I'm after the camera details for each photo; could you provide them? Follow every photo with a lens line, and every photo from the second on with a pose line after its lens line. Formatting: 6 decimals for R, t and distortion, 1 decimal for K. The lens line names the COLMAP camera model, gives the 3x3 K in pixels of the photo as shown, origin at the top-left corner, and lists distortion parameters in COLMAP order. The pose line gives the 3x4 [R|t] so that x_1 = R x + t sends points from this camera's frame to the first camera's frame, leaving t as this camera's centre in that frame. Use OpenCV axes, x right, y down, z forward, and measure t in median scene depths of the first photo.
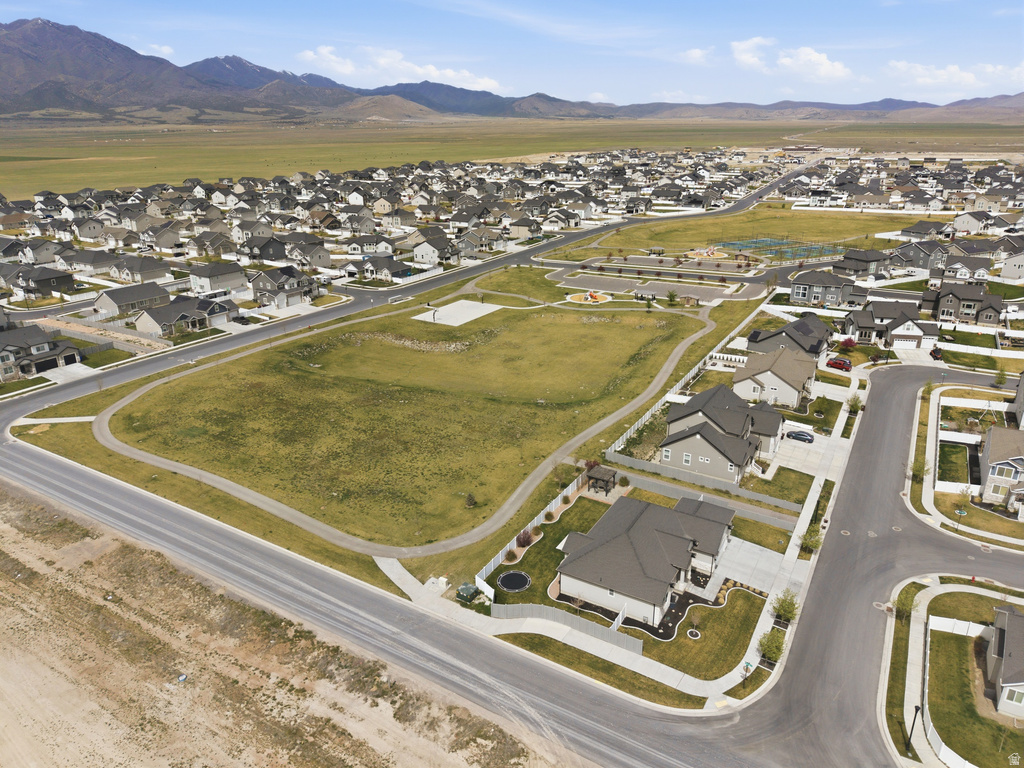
lens RADIAL K [[680.7, 0, 514.6], [0, 680.7, 384.7], [0, 0, 1]] dist [0.027681, -0.025096]
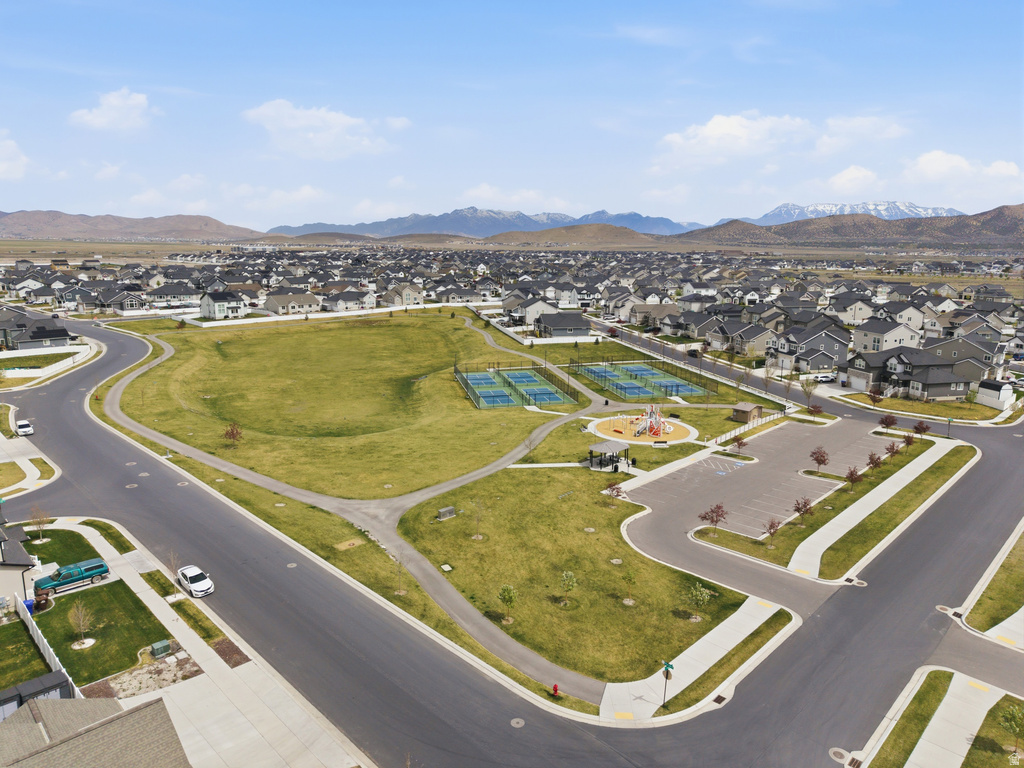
lens RADIAL K [[680.7, 0, 514.6], [0, 680.7, 384.7], [0, 0, 1]] dist [0.027681, -0.025096]
pose [[0.242155, -0.179575, 0.953475, -0.207536], [0.328546, 0.939842, 0.093567, -0.527733], [-0.912917, 0.290603, 0.286586, 1.813673]]
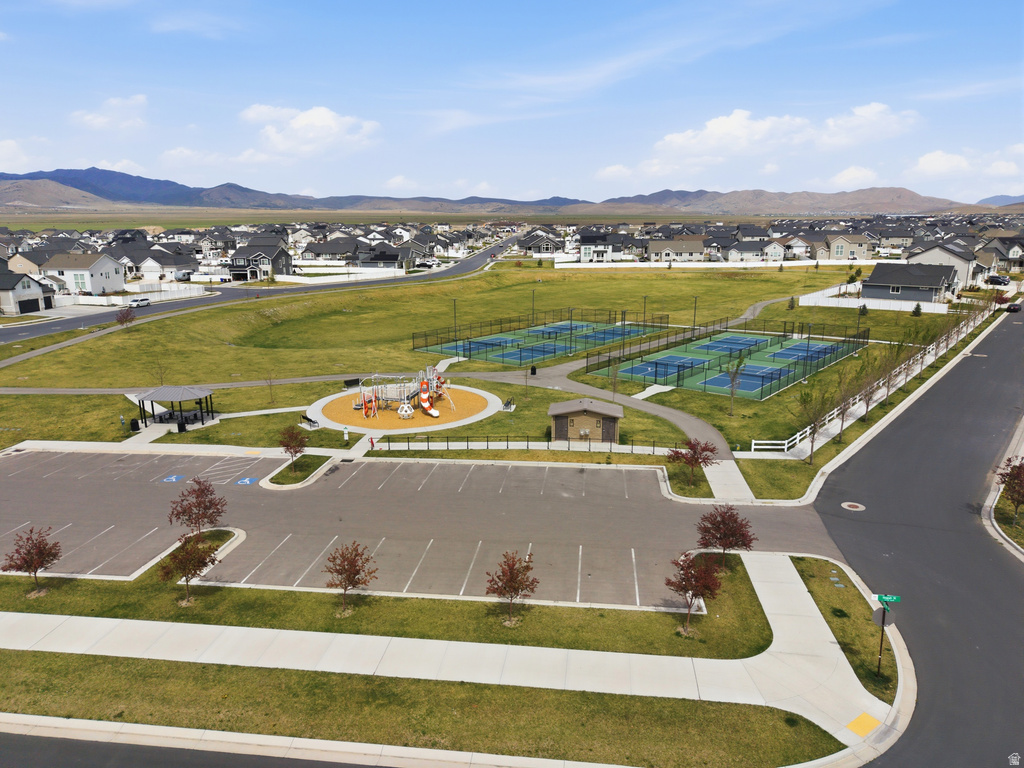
lens RADIAL K [[680.7, 0, 514.6], [0, 680.7, 384.7], [0, 0, 1]] dist [0.027681, -0.025096]
pose [[0.917029, -0.087428, 0.389120, 0.431067], [0.134973, 0.986137, -0.096520, -0.326888], [-0.375287, 0.141032, 0.916117, 1.493631]]
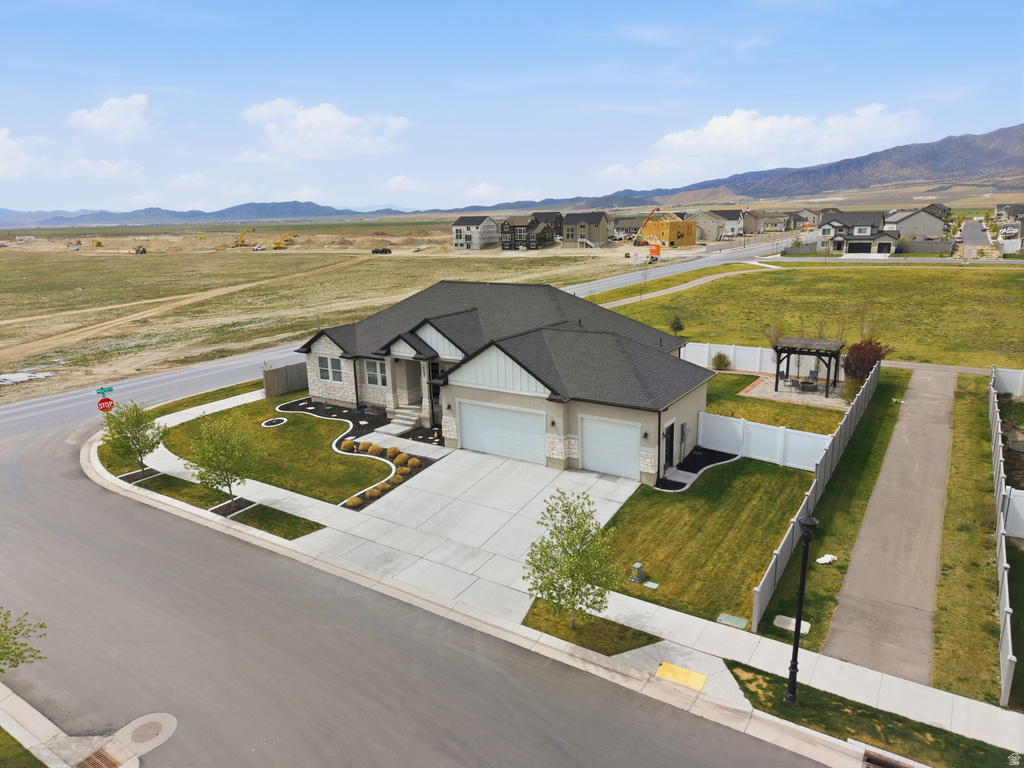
lens RADIAL K [[680.7, 0, 514.6], [0, 680.7, 384.7], [0, 0, 1]] dist [0.027681, -0.025096]
pose [[-0.038058, 0.247057, -0.968253, 0.352609], [-0.324318, 0.913450, 0.245820, 0.071105], [0.945182, 0.323377, 0.045361, 0.534222]]
